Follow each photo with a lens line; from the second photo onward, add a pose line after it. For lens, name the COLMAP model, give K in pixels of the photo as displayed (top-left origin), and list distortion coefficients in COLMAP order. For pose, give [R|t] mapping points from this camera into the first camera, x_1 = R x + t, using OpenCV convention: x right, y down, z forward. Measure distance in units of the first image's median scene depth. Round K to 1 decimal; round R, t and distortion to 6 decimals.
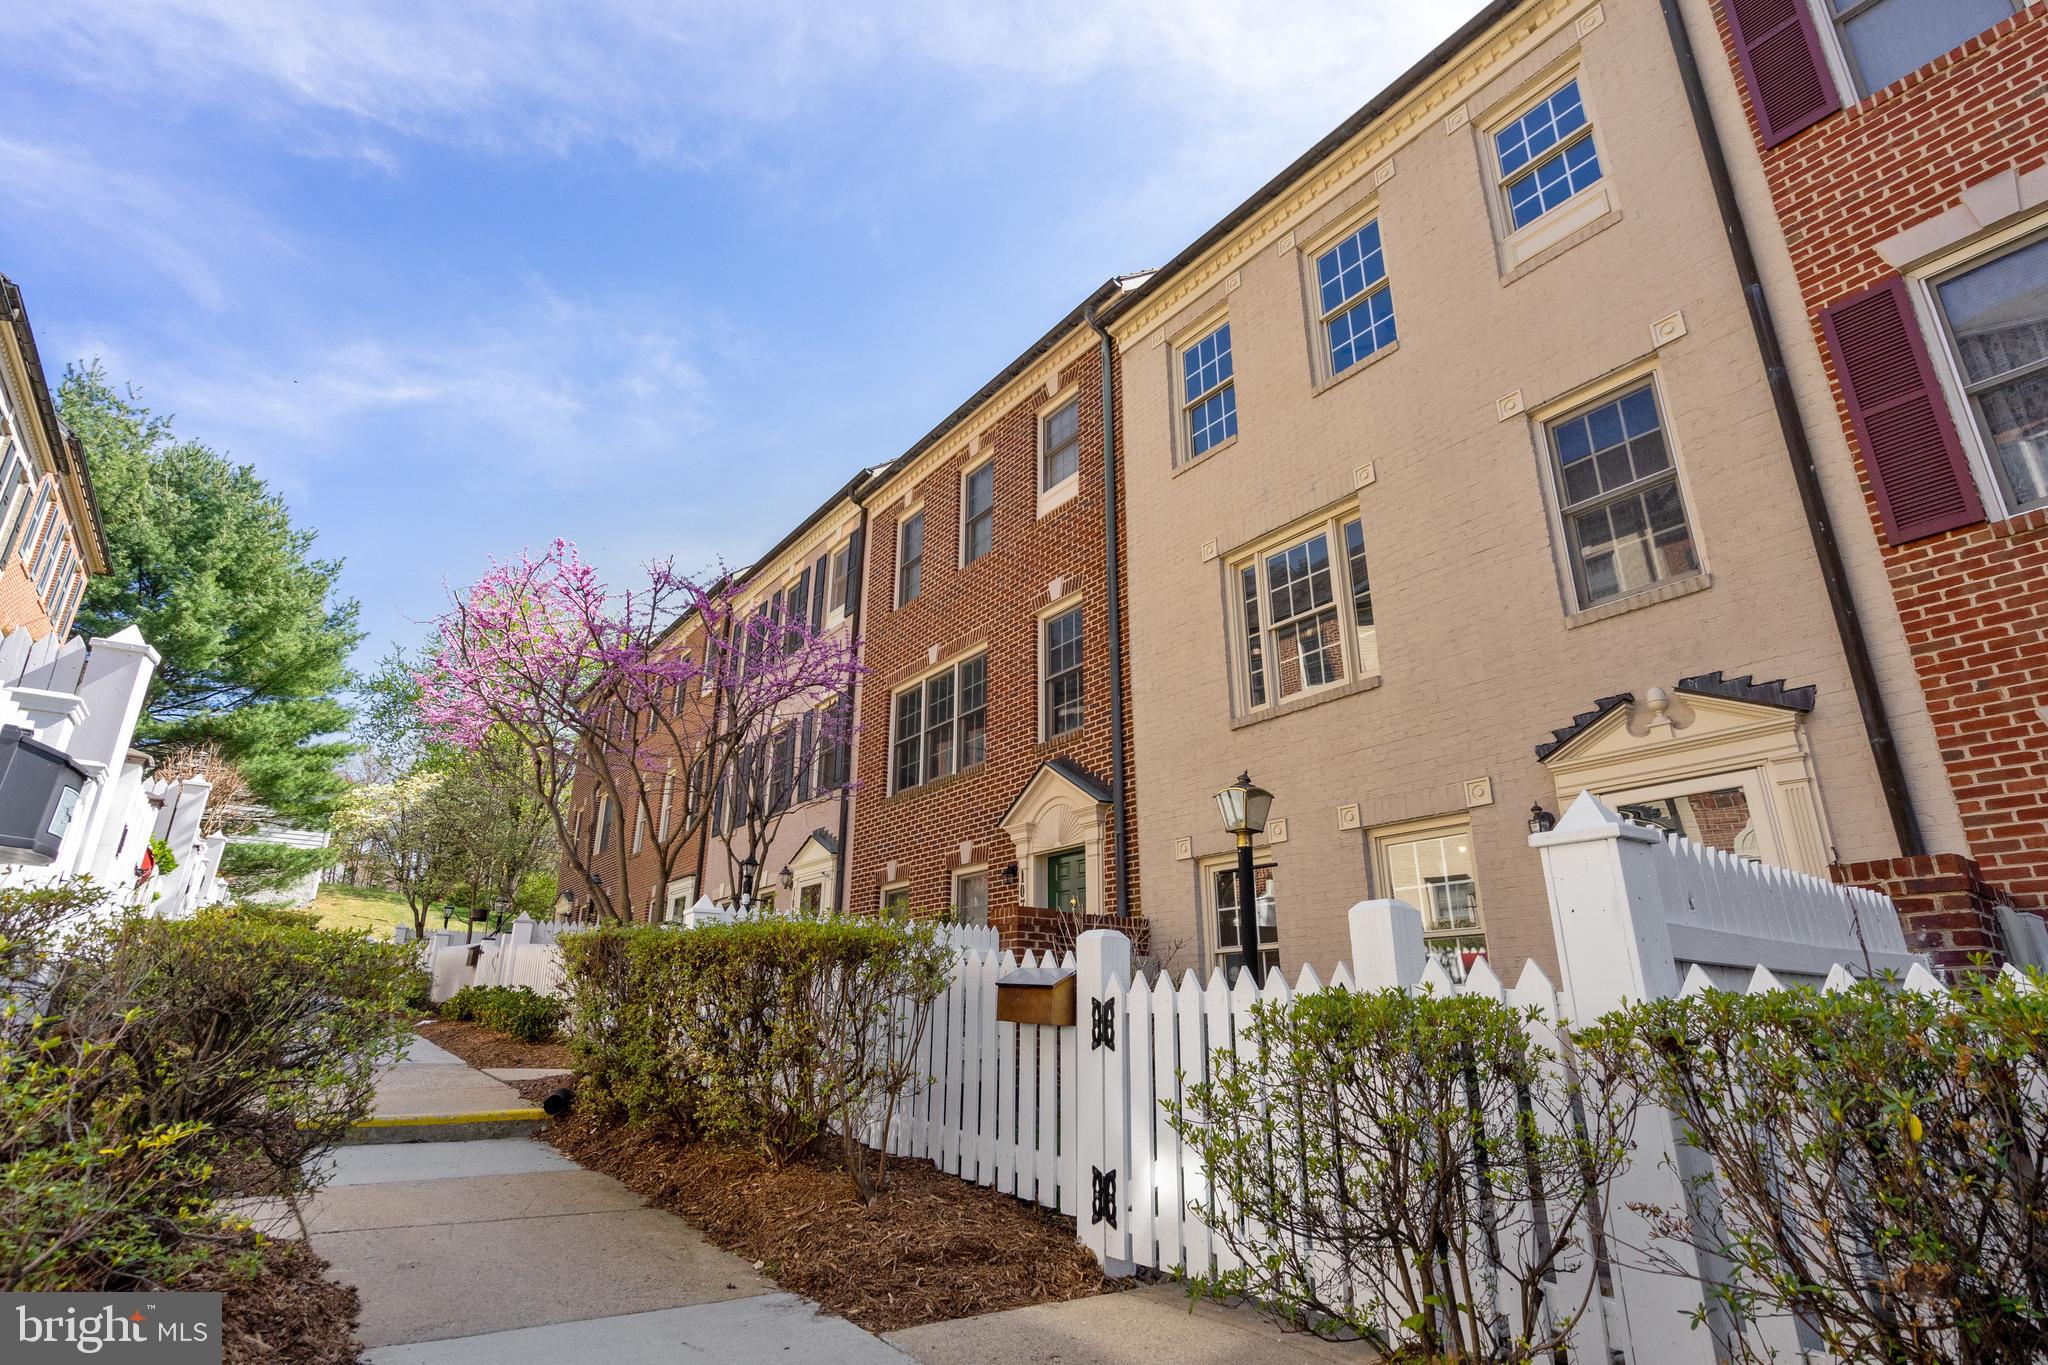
lens RADIAL K [[975.0, 0, 1024.0], [0, 975.0, 682.5], [0, 0, 1]] dist [-0.012101, 0.000638]
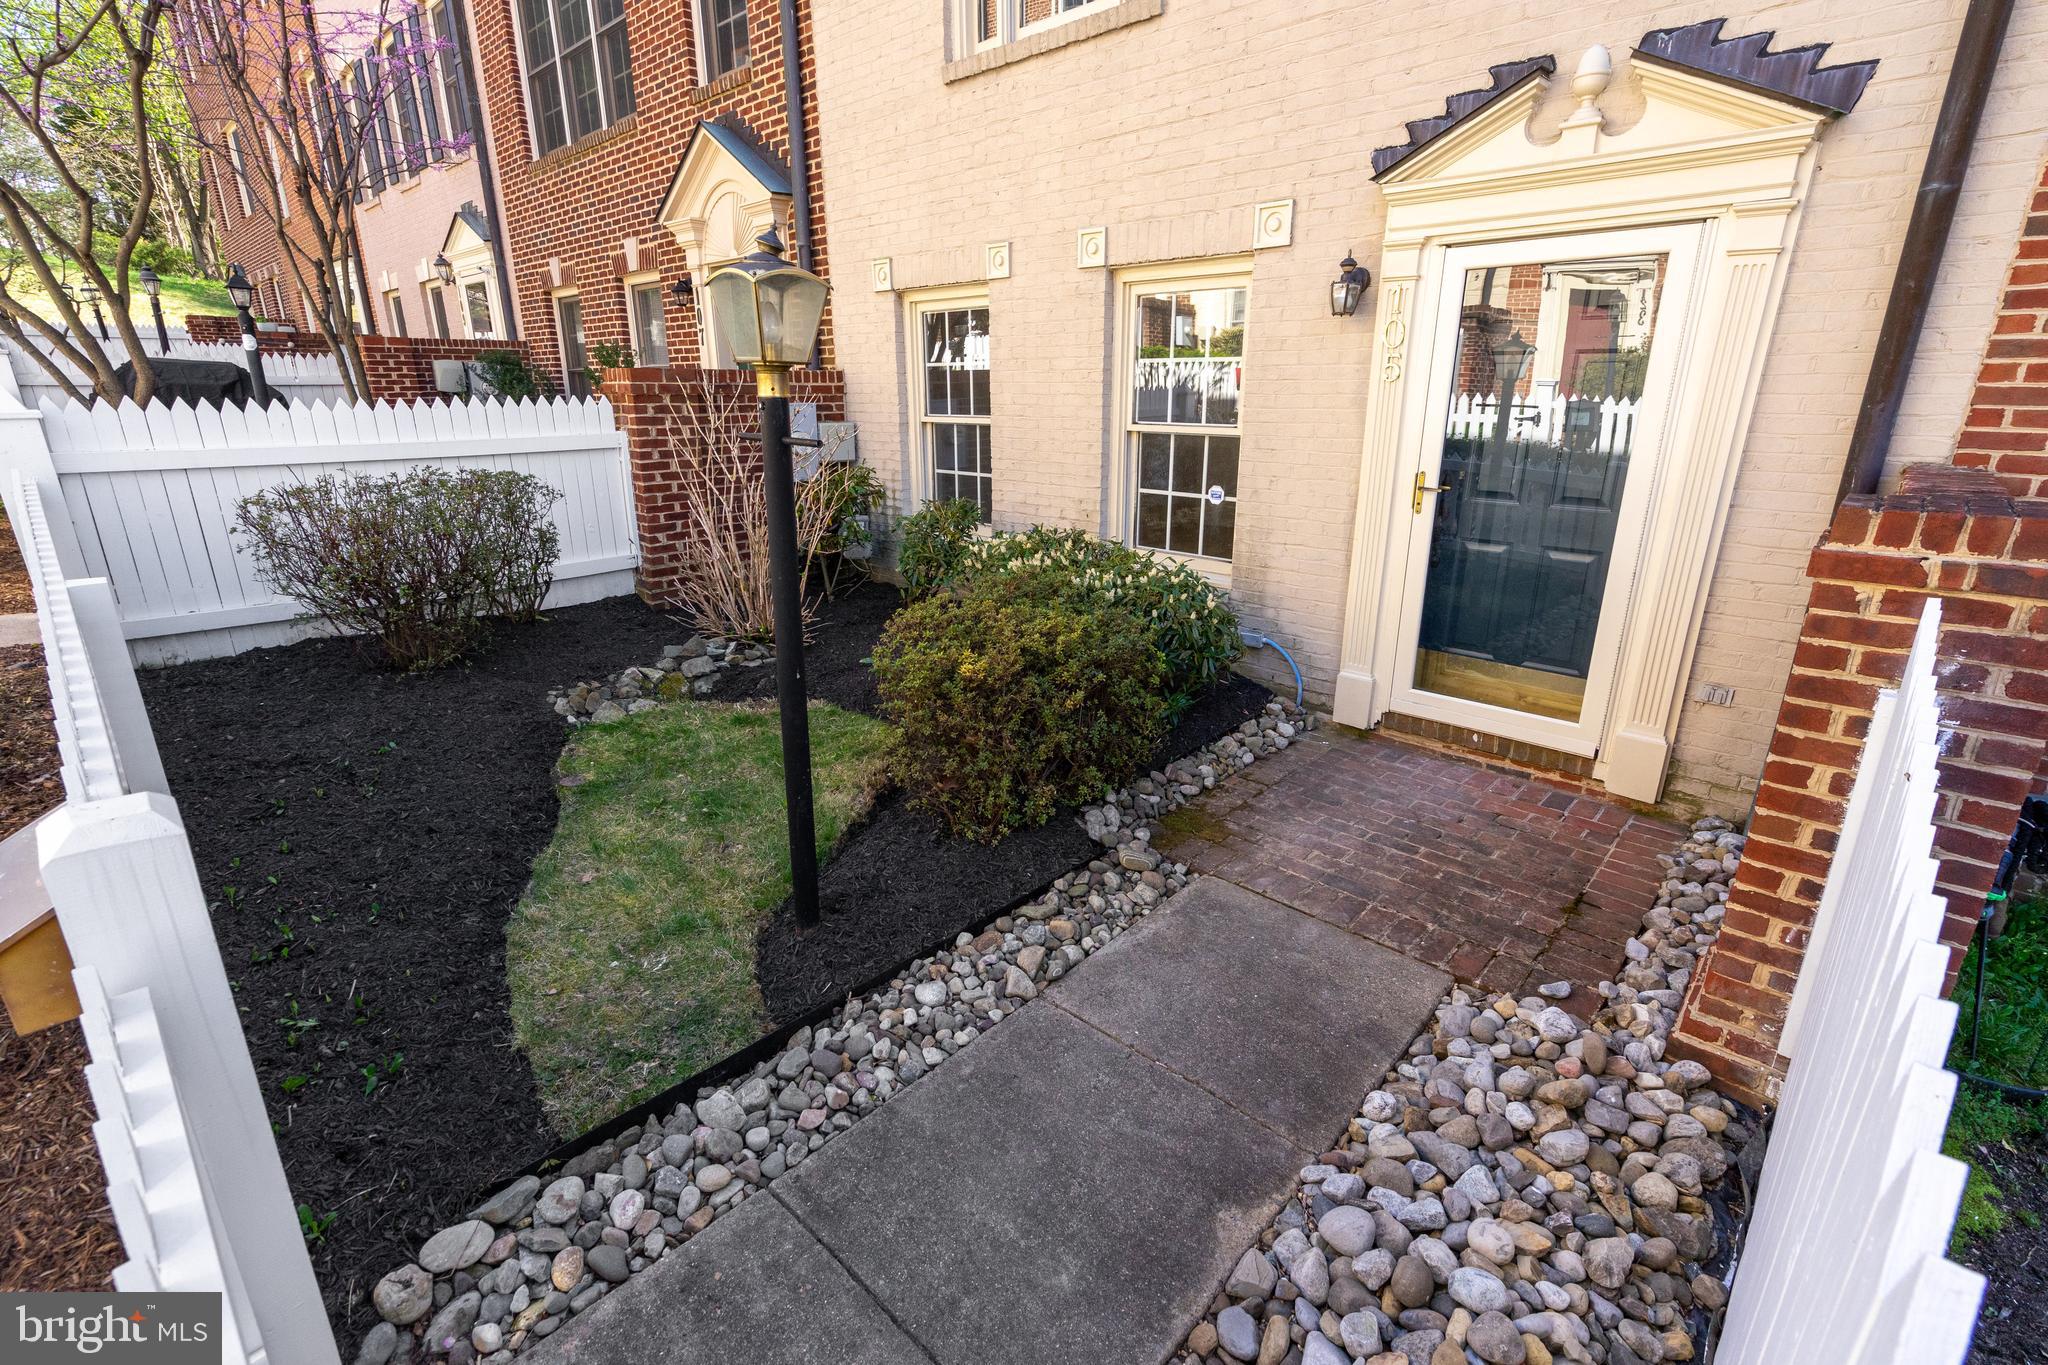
lens RADIAL K [[933.8, 0, 1020.7], [0, 933.8, 687.2], [0, 0, 1]] dist [-0.010746, 0.006651]
pose [[0.985675, -0.055418, 0.159290, 0.150313], [-0.051495, 0.800482, 0.597140, -0.001646], [-0.160601, -0.596789, 0.786162, 0.288133]]
